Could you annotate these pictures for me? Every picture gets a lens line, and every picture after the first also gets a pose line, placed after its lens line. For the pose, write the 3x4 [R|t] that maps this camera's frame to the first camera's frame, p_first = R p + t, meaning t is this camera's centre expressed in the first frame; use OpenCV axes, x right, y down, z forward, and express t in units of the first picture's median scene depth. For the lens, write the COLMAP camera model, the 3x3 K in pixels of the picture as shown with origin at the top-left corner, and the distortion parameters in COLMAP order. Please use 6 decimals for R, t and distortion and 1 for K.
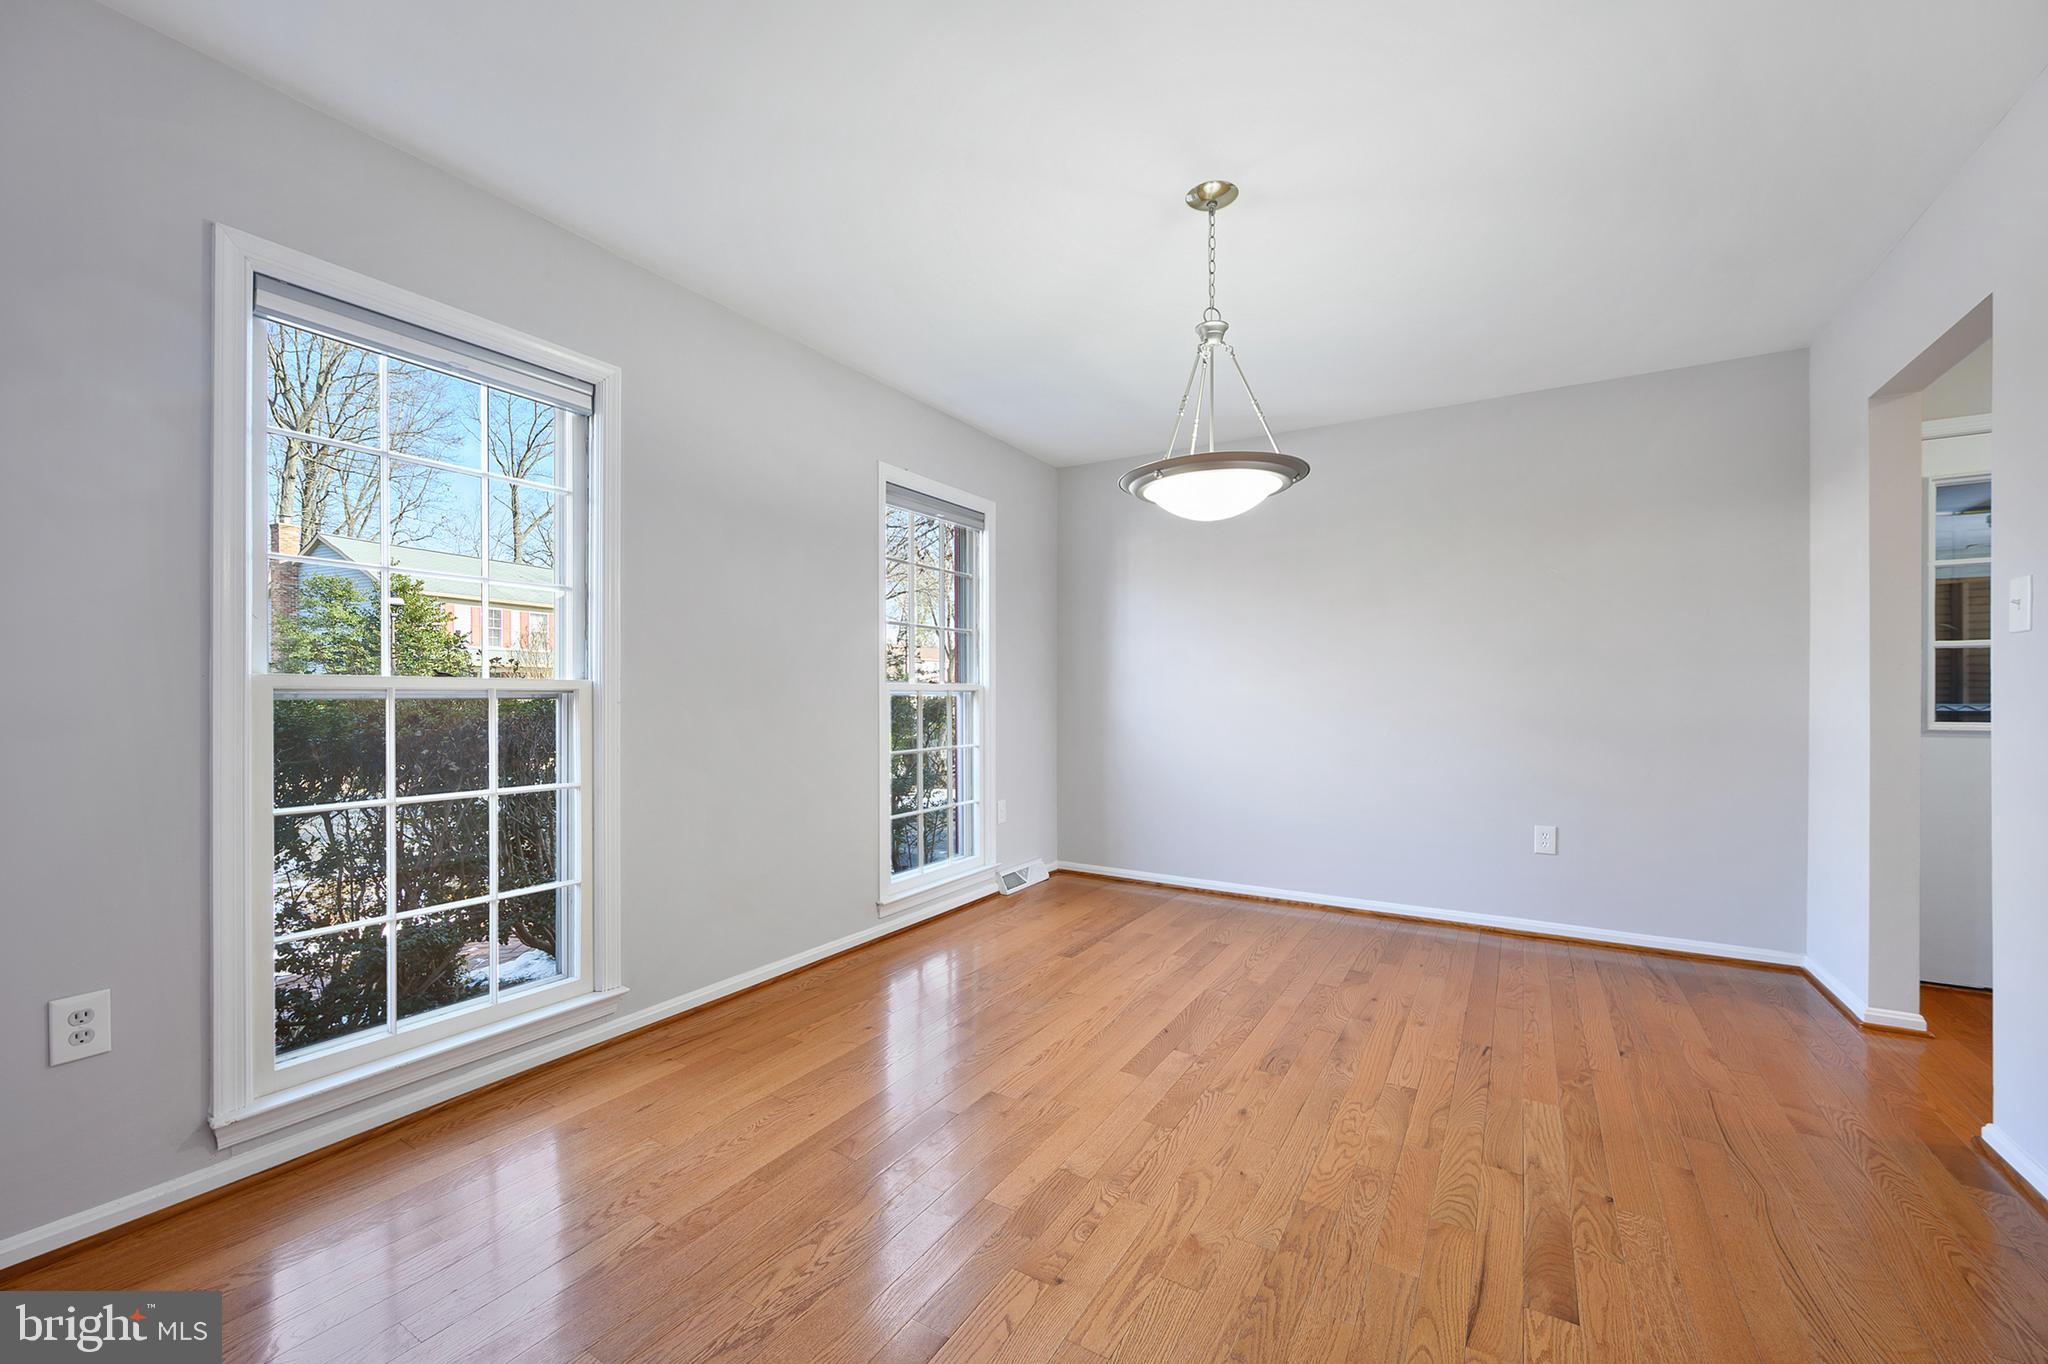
lens RADIAL K [[822.8, 0, 1020.4], [0, 822.8, 690.6], [0, 0, 1]] dist [-0.002167, -0.000179]
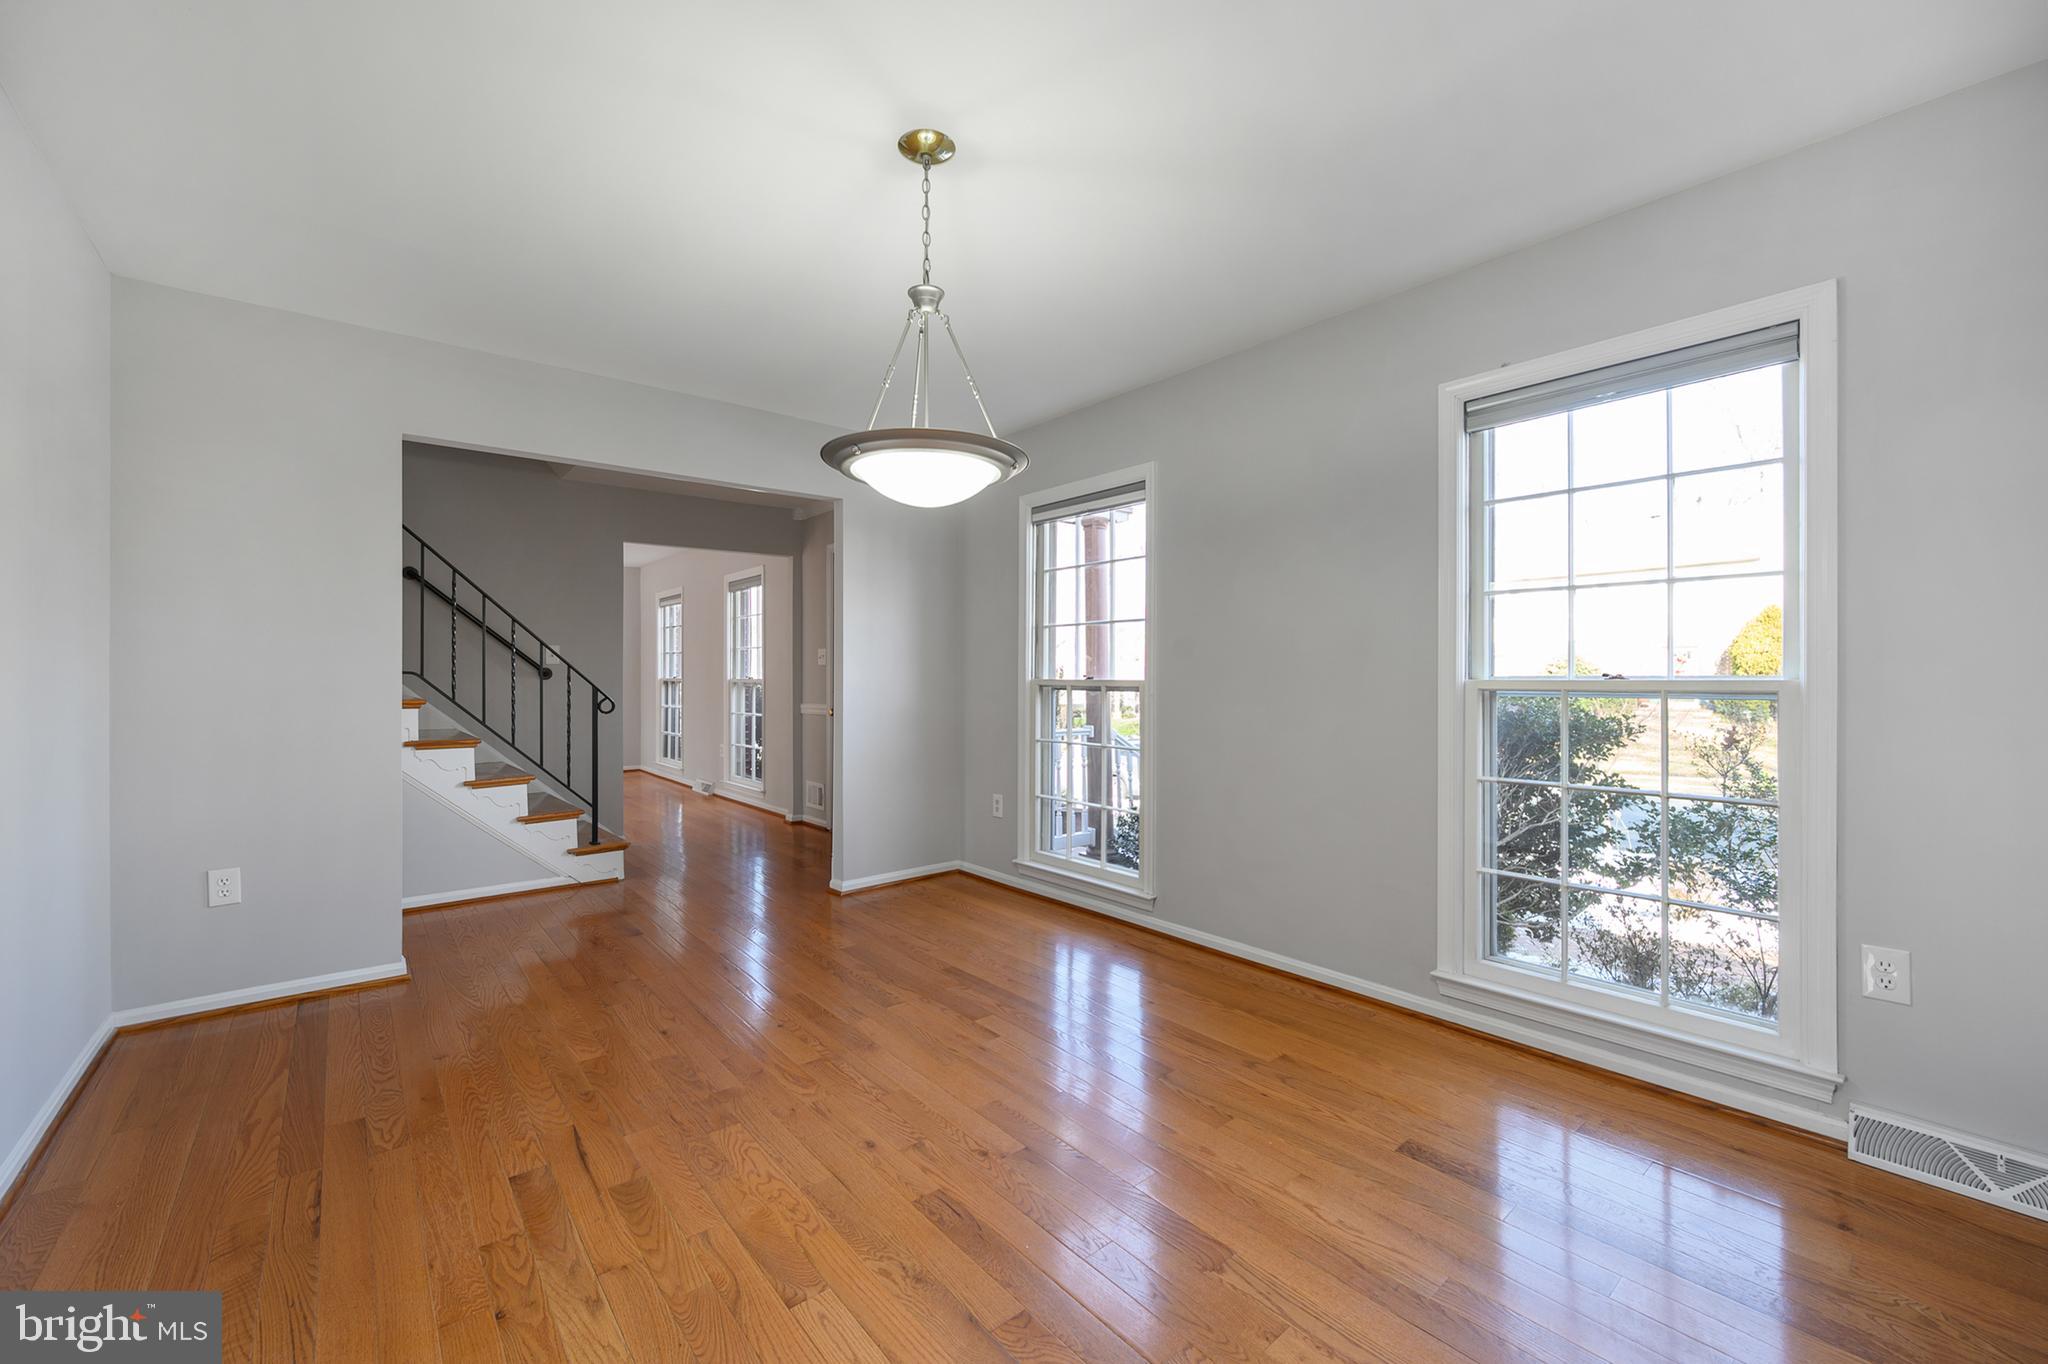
lens RADIAL K [[822.8, 0, 1020.7], [0, 822.8, 678.3], [0, 0, 1]] dist [-0.002167, -0.000179]
pose [[-0.325050, 0.002831, -0.945692, 1.383523], [0.002487, 0.999995, 0.002139, -0.031330], [0.945693, -0.001657, -0.325056, 1.840393]]
